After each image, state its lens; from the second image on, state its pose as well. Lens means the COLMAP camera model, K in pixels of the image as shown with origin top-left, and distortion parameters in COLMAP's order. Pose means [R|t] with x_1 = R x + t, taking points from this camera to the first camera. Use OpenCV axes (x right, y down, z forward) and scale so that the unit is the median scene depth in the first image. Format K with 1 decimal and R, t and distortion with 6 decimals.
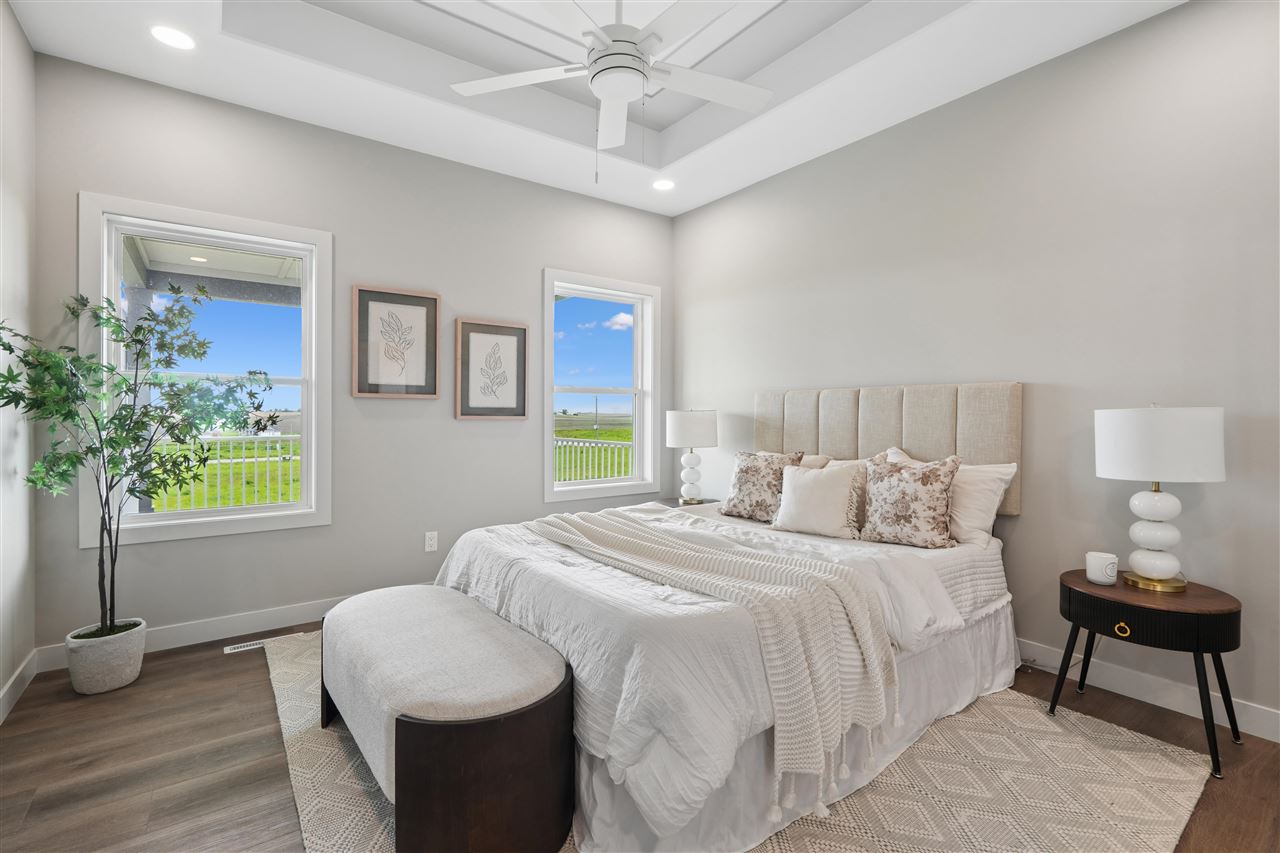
lens RADIAL K [[580.1, 0, 636.8], [0, 580.1, 427.8], [0, 0, 1]] dist [0.000469, 0.000539]
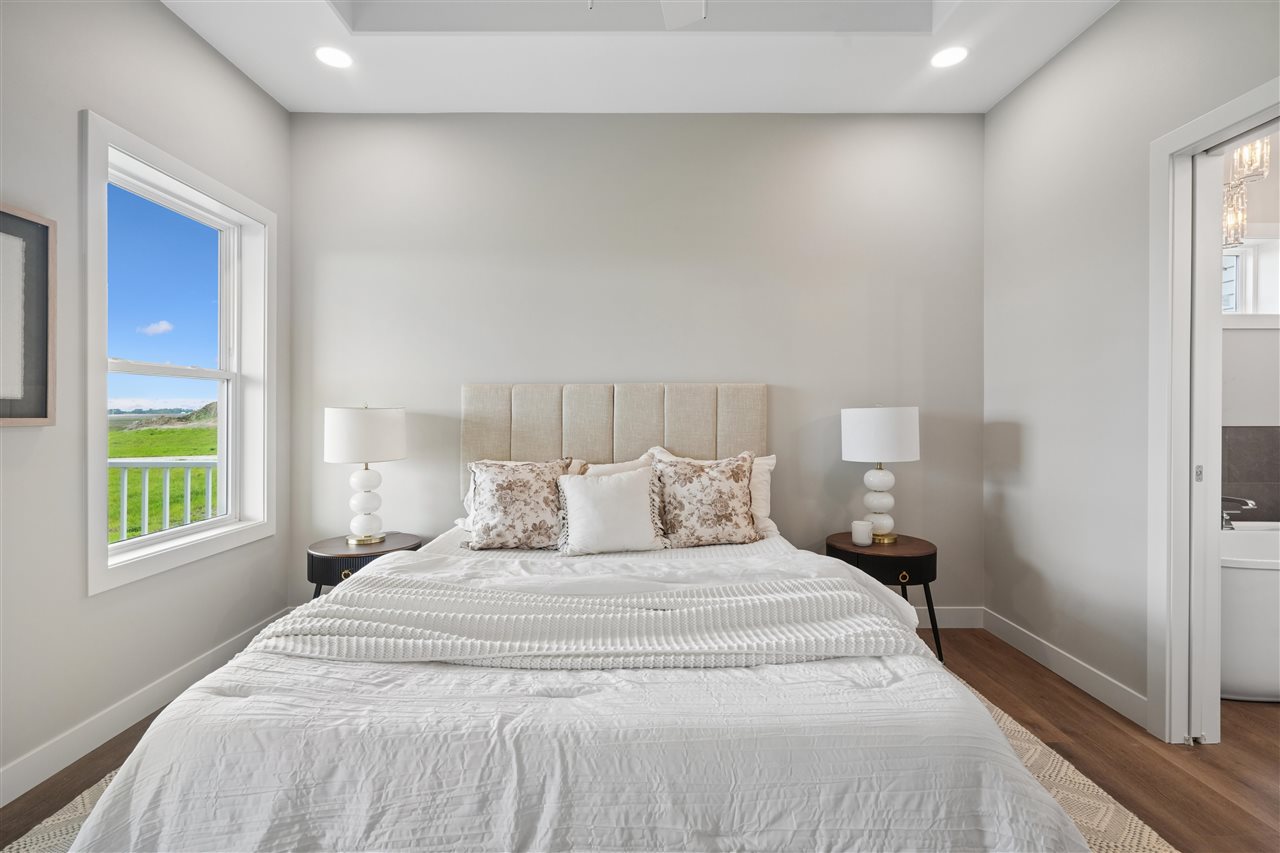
lens RADIAL K [[585.4, 0, 640.0], [0, 585.4, 426.5], [0, 0, 1]] dist [-0.003642, -0.000344]
pose [[0.596080, -0.019004, 0.802700, -0.364849], [0.021258, 0.999743, 0.007883, -0.008425], [-0.802644, 0.012365, 0.596331, 0.450737]]
